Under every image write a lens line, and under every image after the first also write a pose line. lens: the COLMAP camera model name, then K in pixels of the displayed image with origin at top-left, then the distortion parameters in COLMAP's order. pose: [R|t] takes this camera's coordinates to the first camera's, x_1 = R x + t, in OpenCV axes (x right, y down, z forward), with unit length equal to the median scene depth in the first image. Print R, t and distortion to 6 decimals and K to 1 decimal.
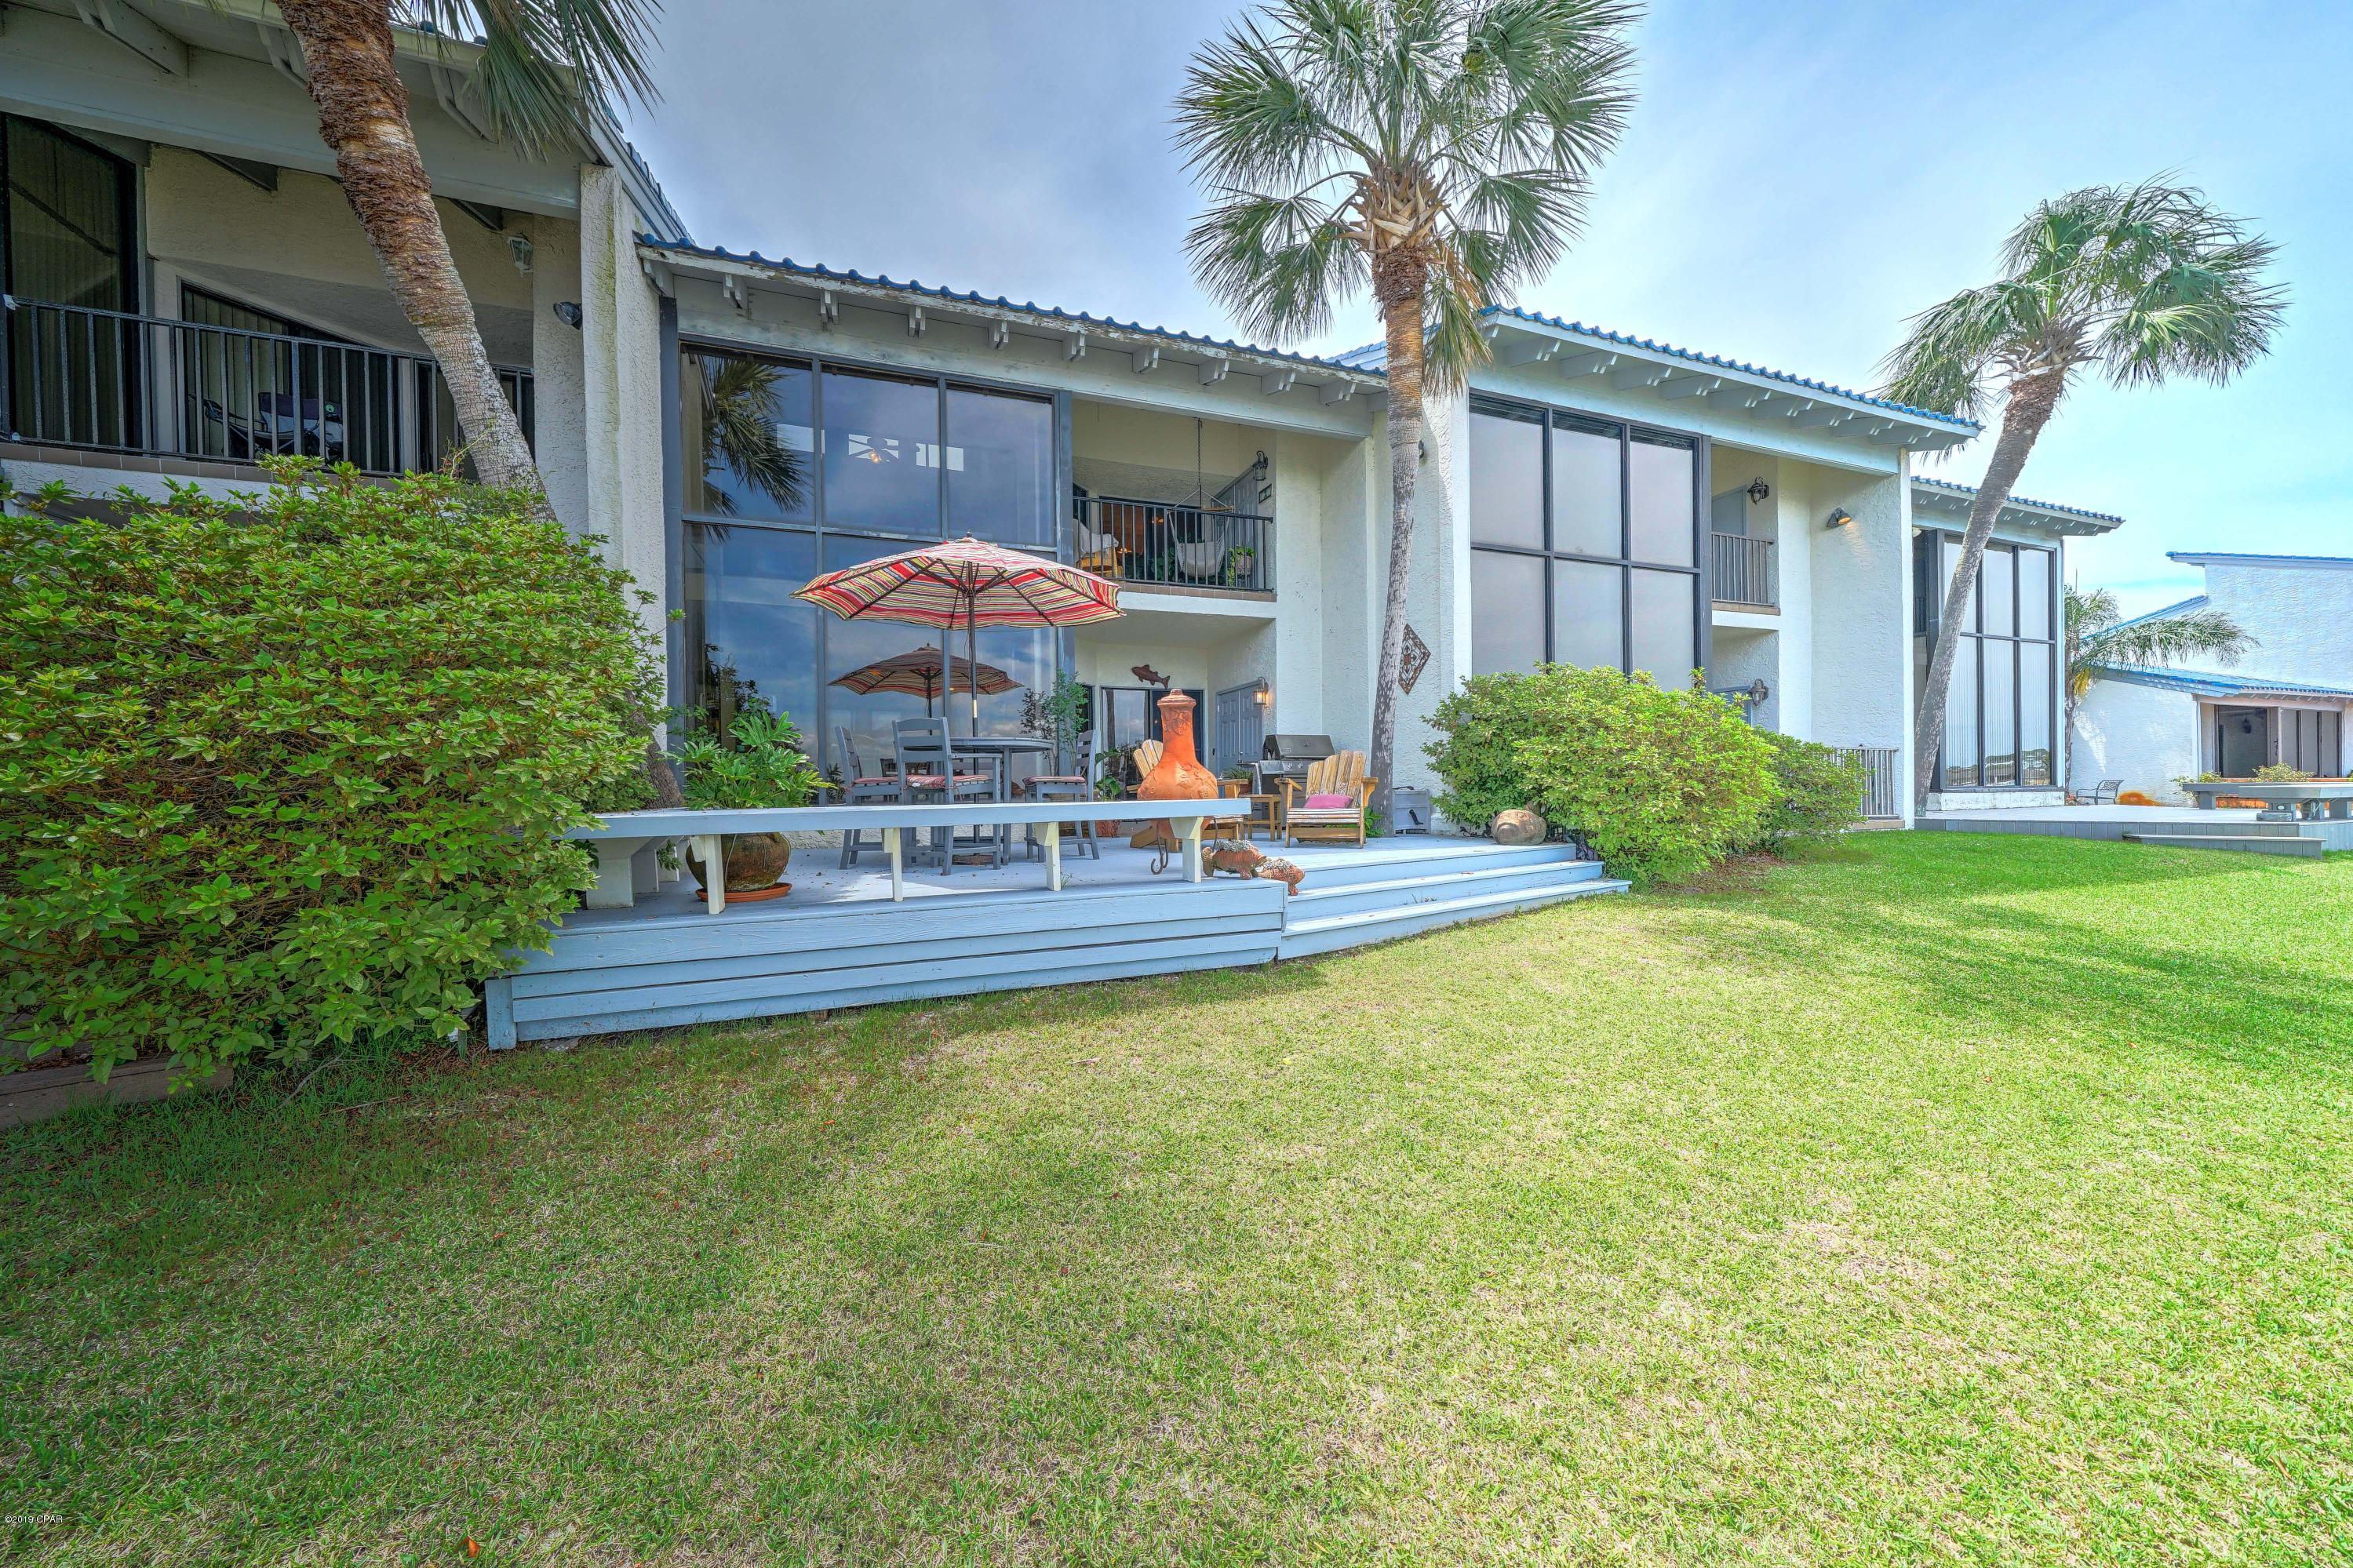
lens RADIAL K [[794.1, 0, 1178.0], [0, 794.1, 781.2], [0, 0, 1]] dist [-0.000642, -0.000908]
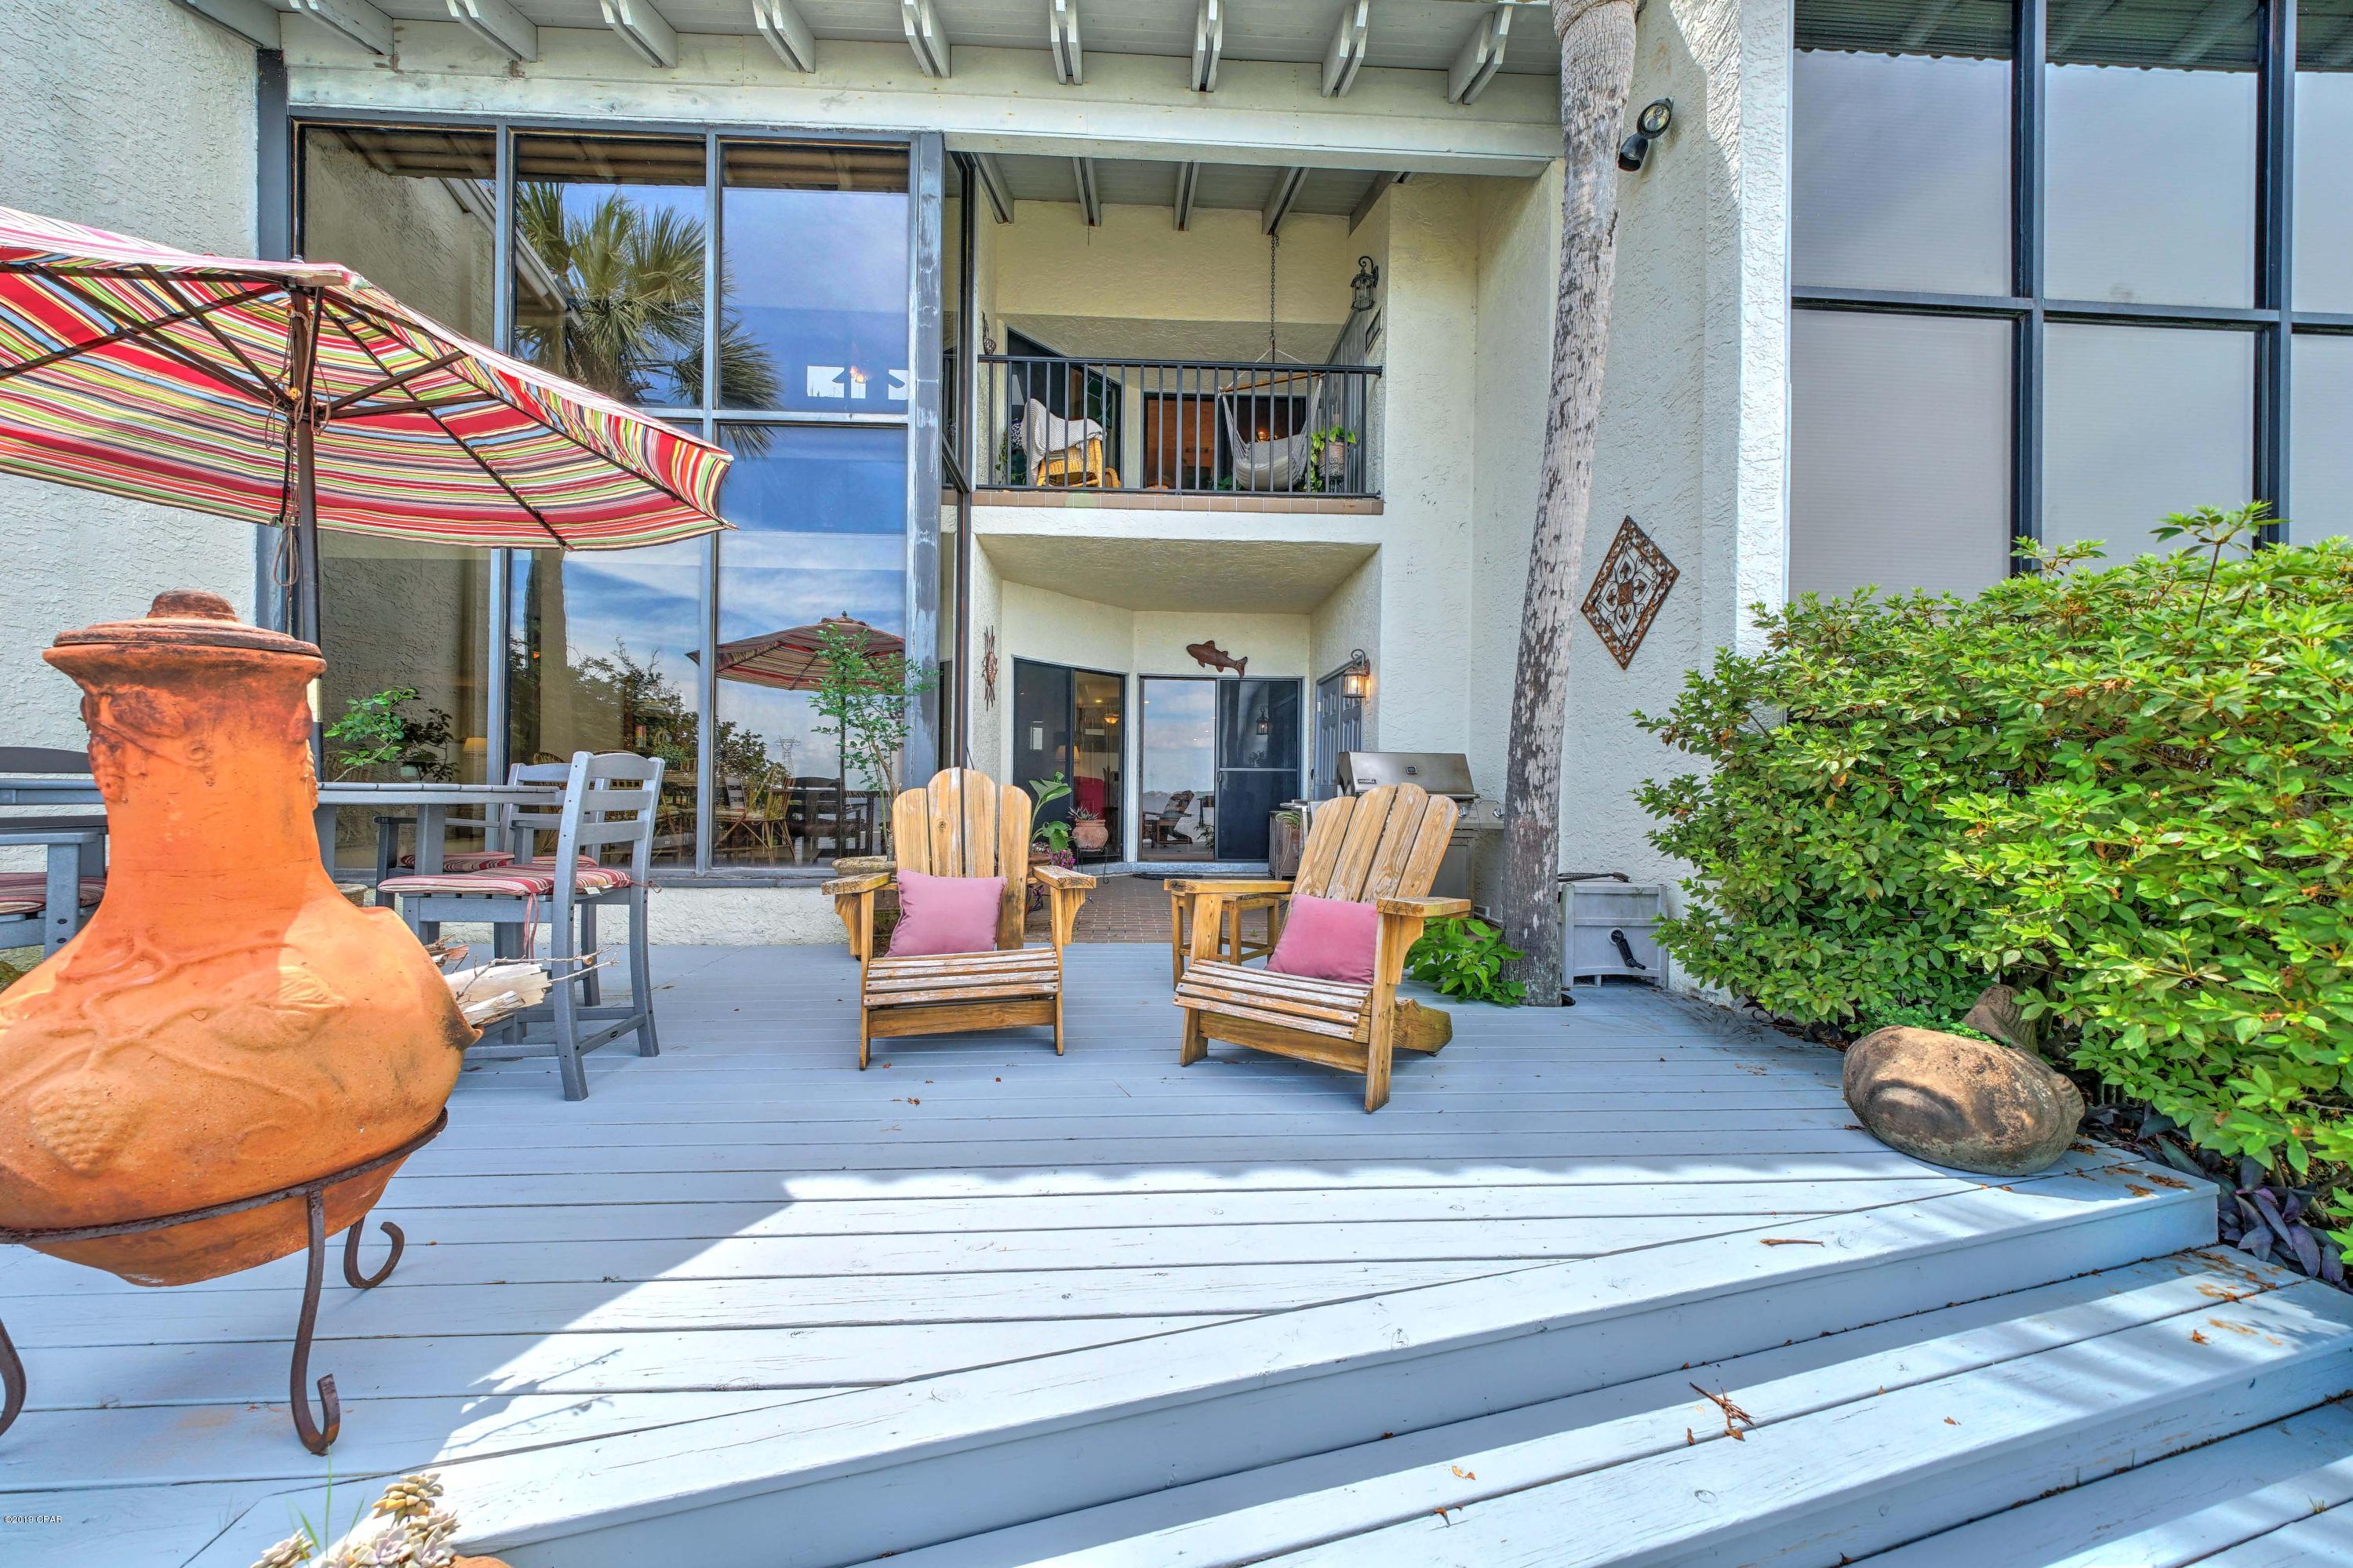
lens RADIAL K [[794.3, 0, 1172.4], [0, 794.3, 785.0], [0, 0, 1]] dist [-0.000642, -0.000908]
pose [[0.950865, 0.023436, -0.308718, 0.208159], [-0.023876, 0.999712, 0.002352, -0.041626], [0.308684, 0.005134, 0.951151, 0.545902]]
